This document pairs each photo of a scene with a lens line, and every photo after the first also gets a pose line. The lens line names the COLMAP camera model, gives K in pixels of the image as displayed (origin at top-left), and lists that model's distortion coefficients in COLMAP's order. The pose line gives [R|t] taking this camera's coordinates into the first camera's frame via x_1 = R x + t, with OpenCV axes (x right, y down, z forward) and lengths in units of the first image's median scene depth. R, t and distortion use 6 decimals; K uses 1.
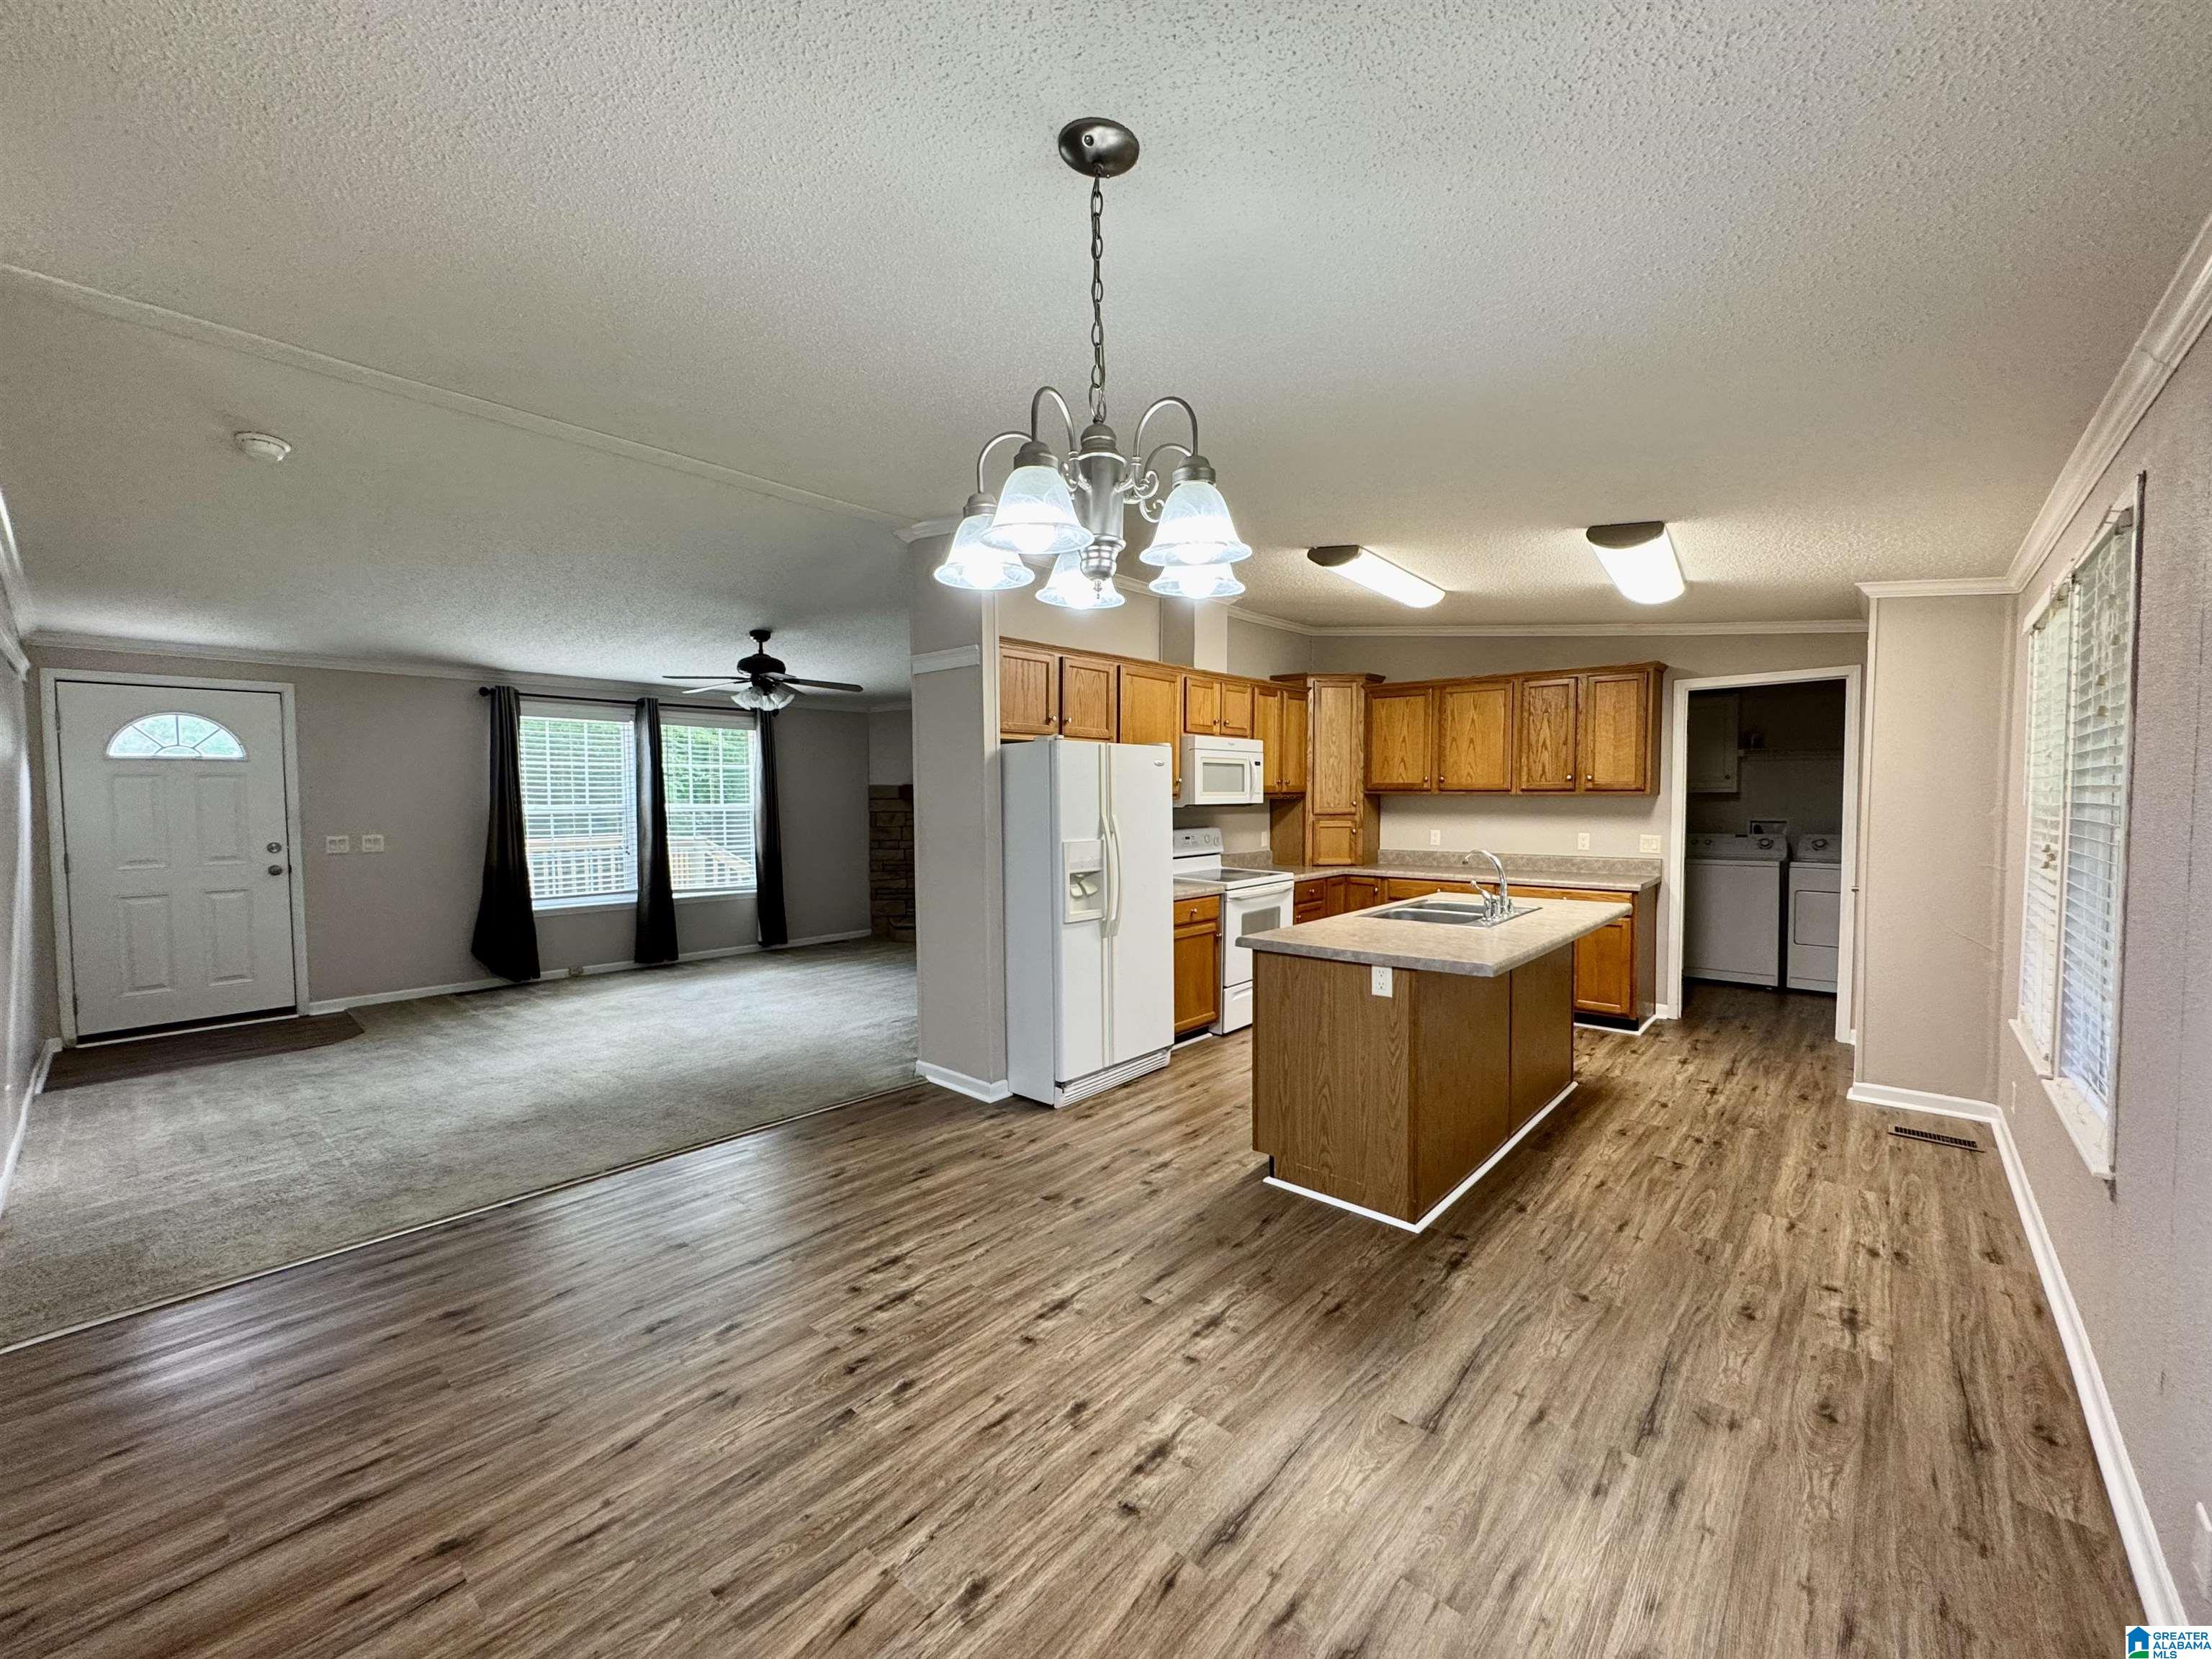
lens RADIAL K [[883.7, 0, 1104.7], [0, 883.7, 829.9], [0, 0, 1]] dist [-0.002148, 0.000292]
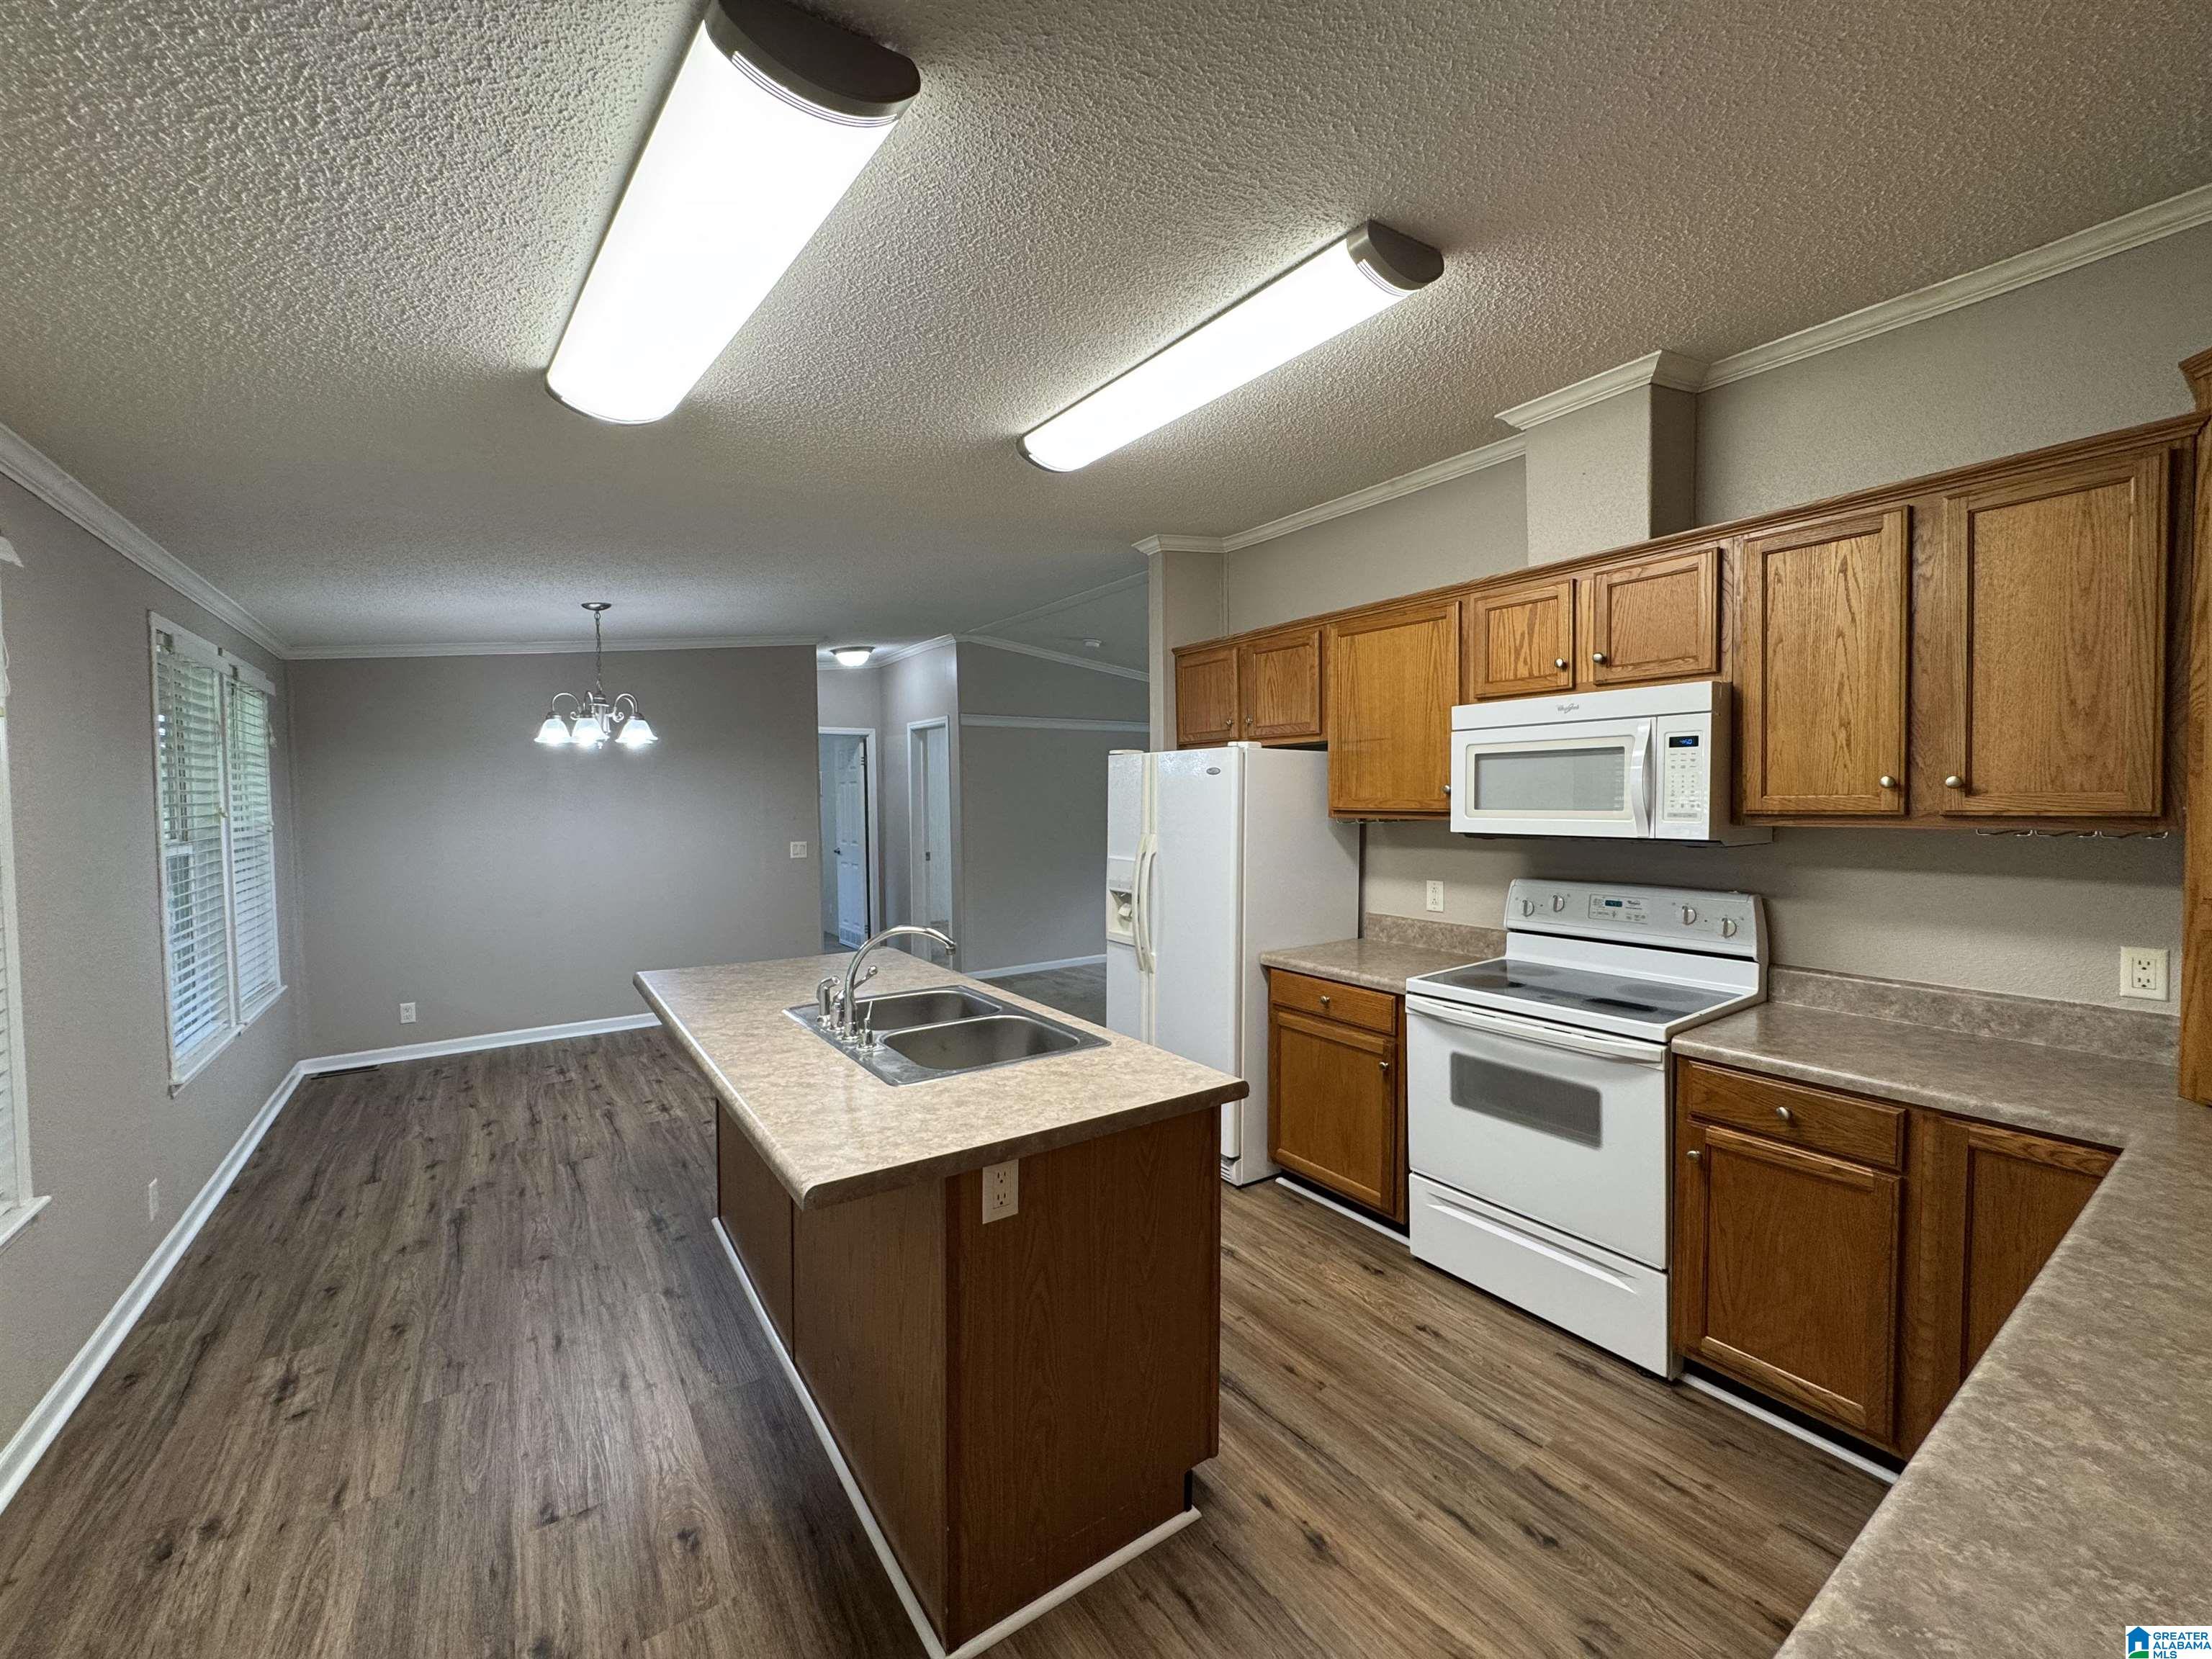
lens RADIAL K [[883.7, 0, 1104.3], [0, 883.7, 825.4], [0, 0, 1]] dist [-0.002148, 0.000292]
pose [[-0.239681, 0.038297, -0.970096, 0.645034], [-0.033109, 0.998318, 0.047592, -0.048677], [0.970287, 0.043526, -0.238010, 0.863945]]
